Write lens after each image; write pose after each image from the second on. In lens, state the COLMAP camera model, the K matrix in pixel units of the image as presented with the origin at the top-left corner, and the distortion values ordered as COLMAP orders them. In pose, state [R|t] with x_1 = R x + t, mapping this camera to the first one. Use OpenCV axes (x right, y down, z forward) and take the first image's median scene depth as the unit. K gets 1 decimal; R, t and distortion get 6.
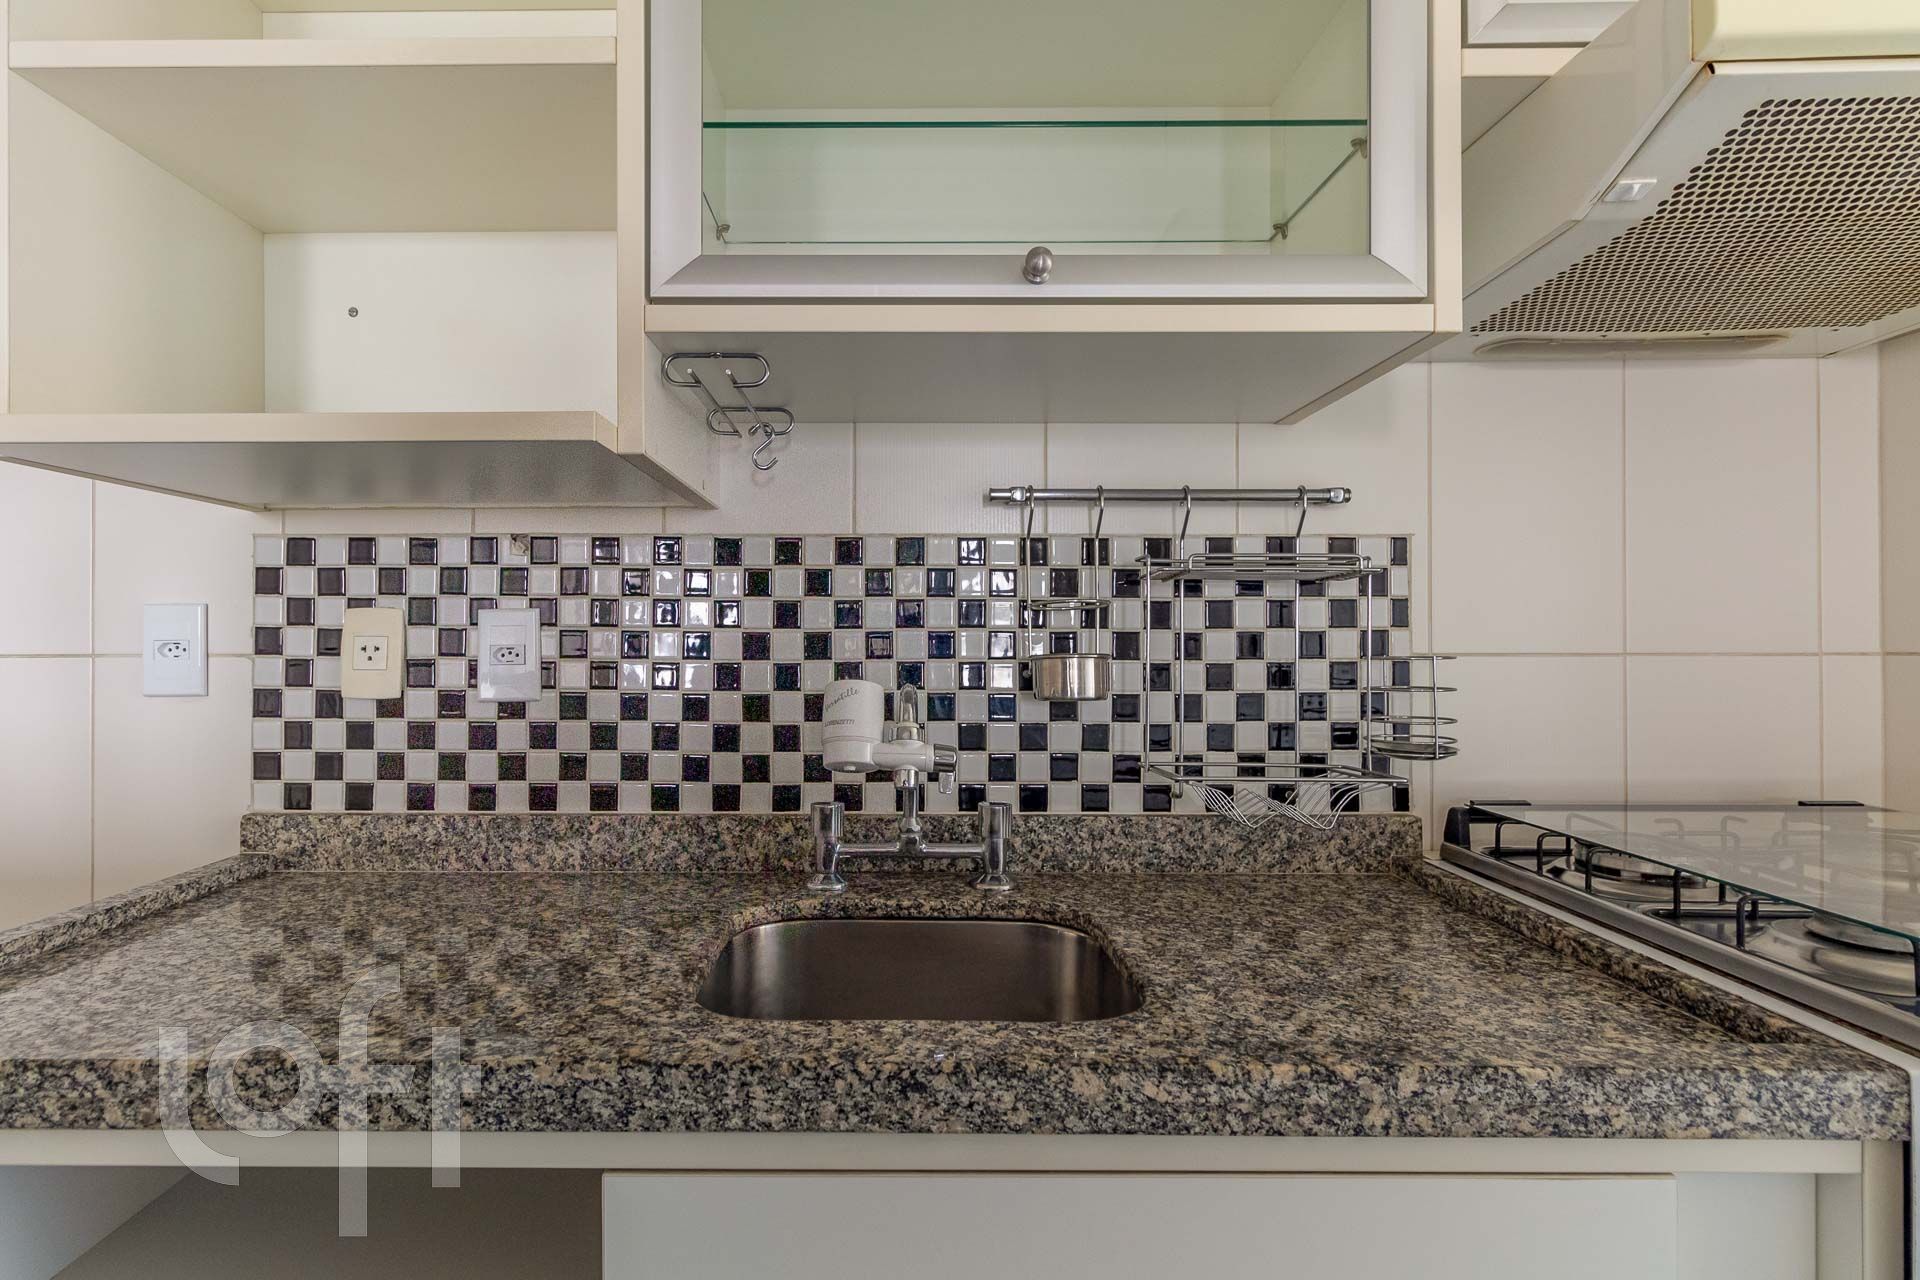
lens RADIAL K [[862.0, 0, 960.0], [0, 862.0, 640.0], [0, 0, 1]] dist [-0.001054, -0.000209]
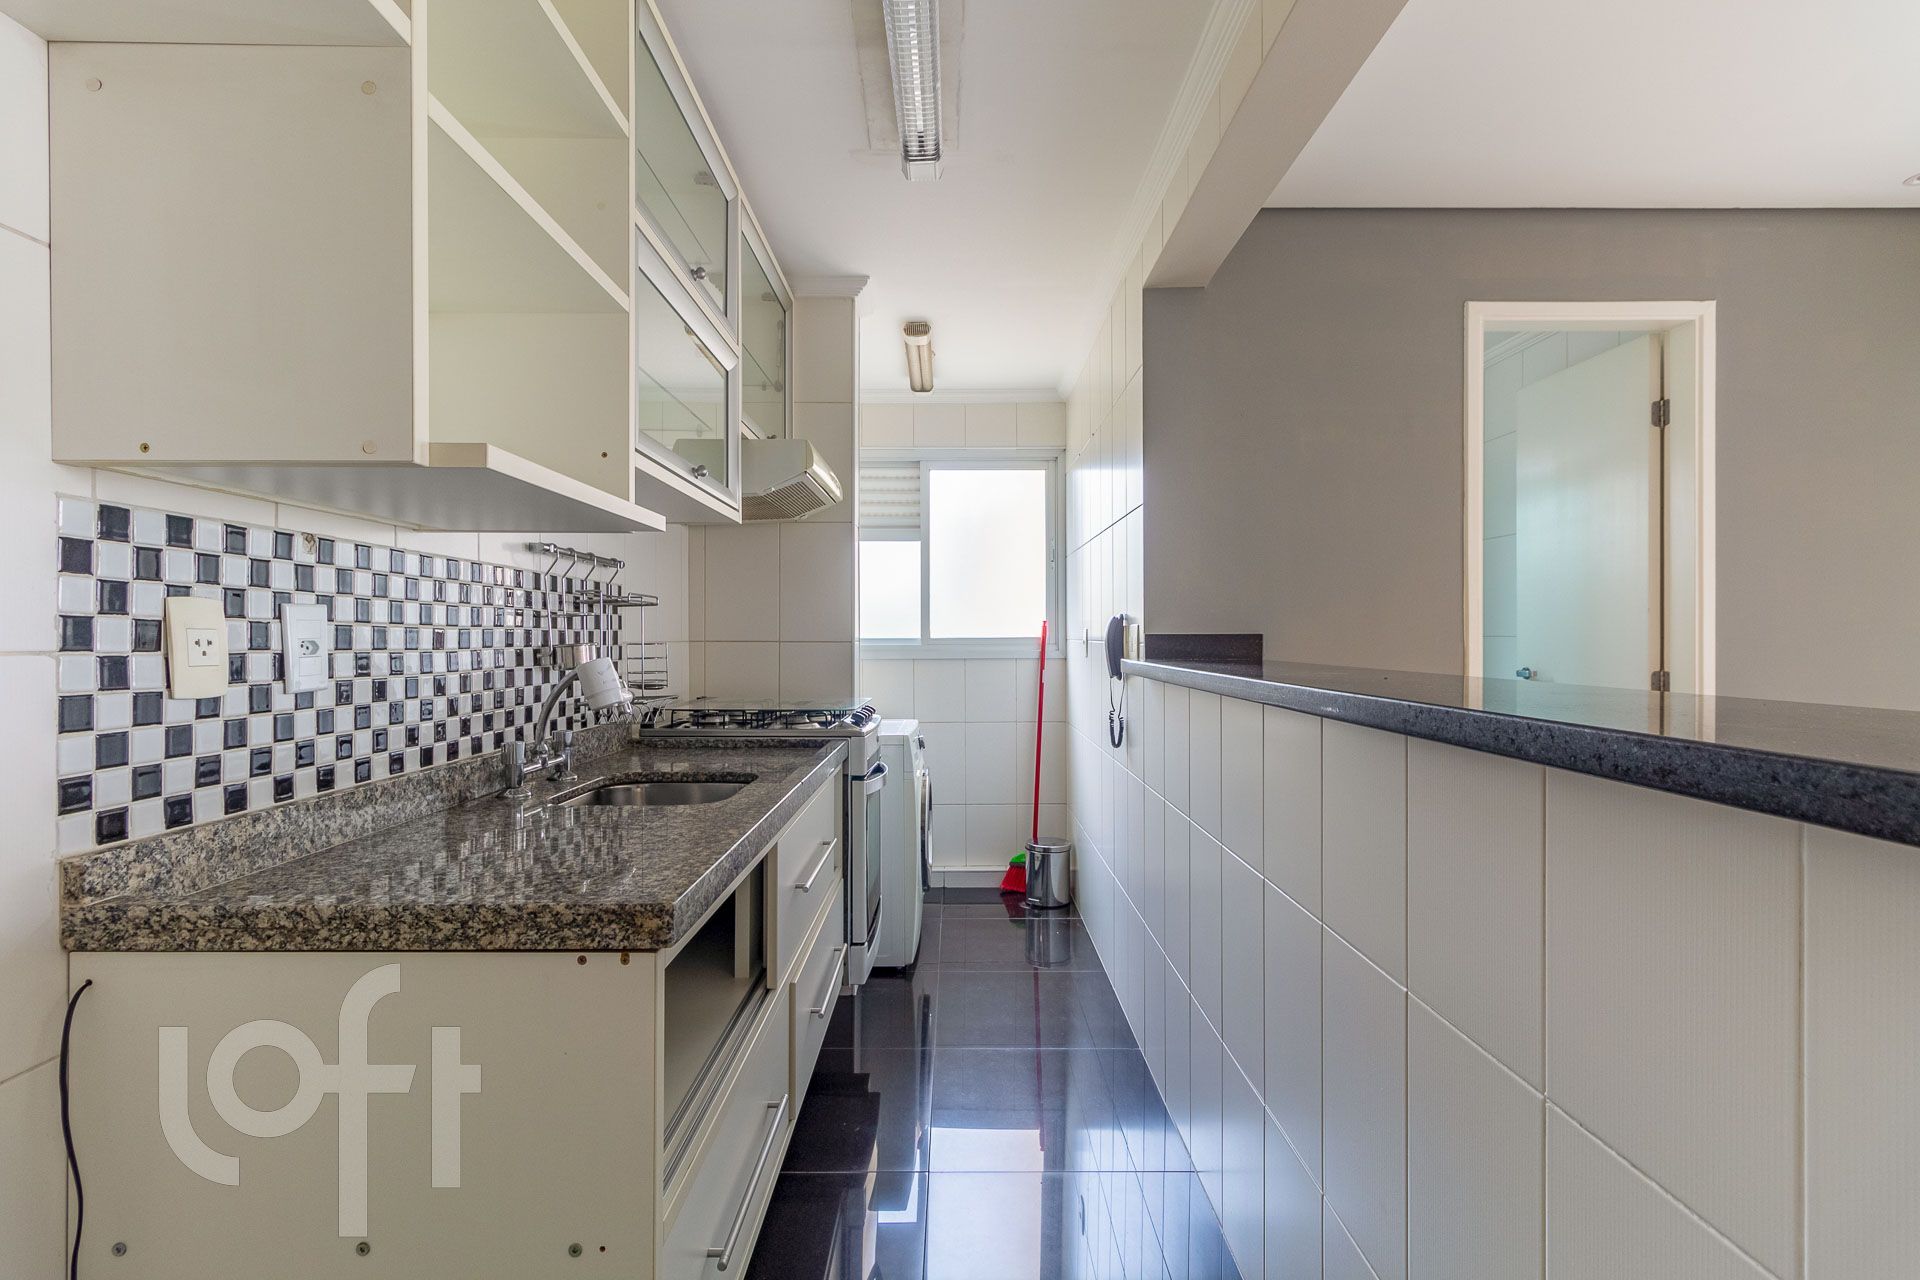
lens RADIAL K [[892.7, 0, 960.0], [0, 892.7, 640.0], [0, 0, 1]] dist [0.000341, 0.000022]
pose [[-0.013054, -0.002367, 0.999912, -1.619487], [0.005626, 0.999981, 0.002441, 0.009504], [-0.999899, 0.005657, -0.013040, 0.215356]]
